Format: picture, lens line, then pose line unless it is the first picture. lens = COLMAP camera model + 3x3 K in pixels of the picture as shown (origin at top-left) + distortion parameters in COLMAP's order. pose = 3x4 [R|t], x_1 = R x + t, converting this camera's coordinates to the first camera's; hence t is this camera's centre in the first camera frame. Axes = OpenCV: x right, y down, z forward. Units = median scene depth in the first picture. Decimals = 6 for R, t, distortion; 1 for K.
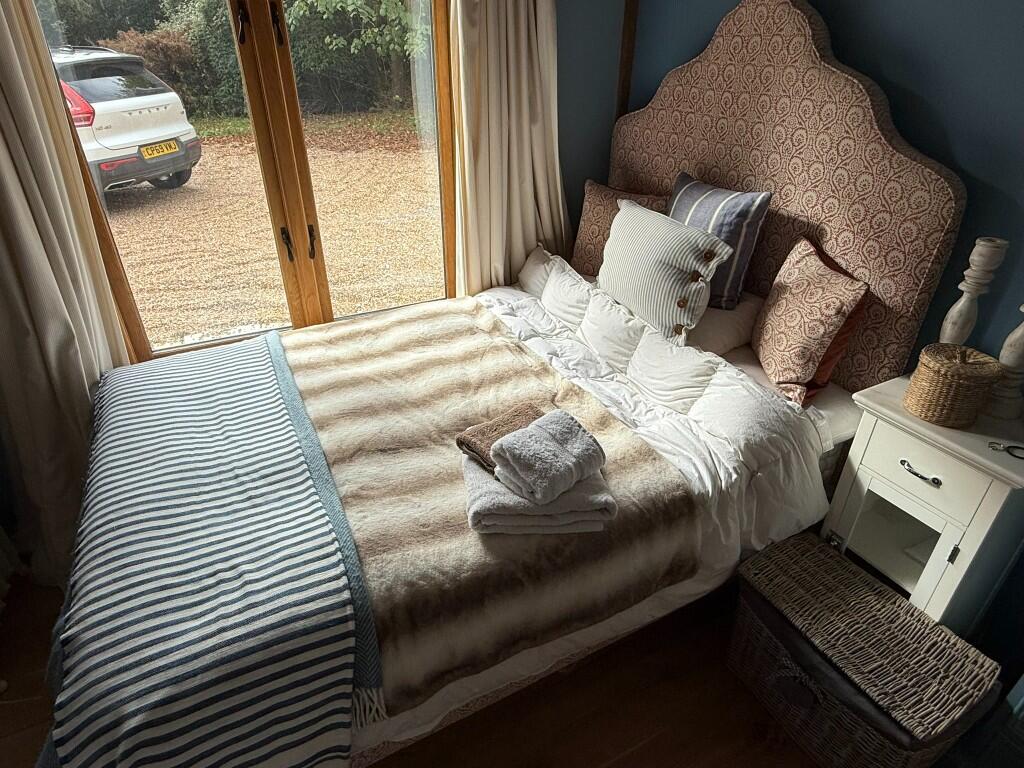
lens RADIAL K [[596.6, 0, 512.0], [0, 596.6, 384.0], [0, 0, 1]] dist [-0.000103, -0.000411]
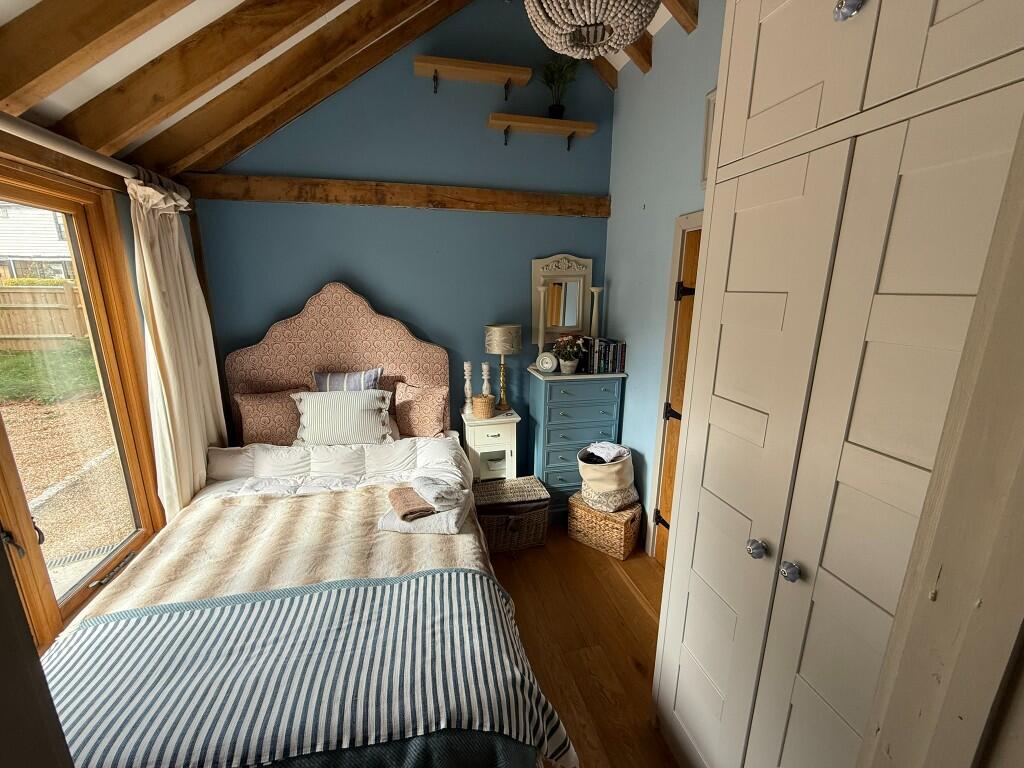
lens RADIAL K [[409.3, 0, 512.0], [0, 409.3, 384.0], [0, 0, 1]] dist [0.000089, -0.000001]
pose [[0.221692, -0.227488, 0.948210, -0.917344], [0.488078, 0.867716, 0.094063, -0.171785], [-0.844175, 0.441948, 0.303398, 0.152674]]
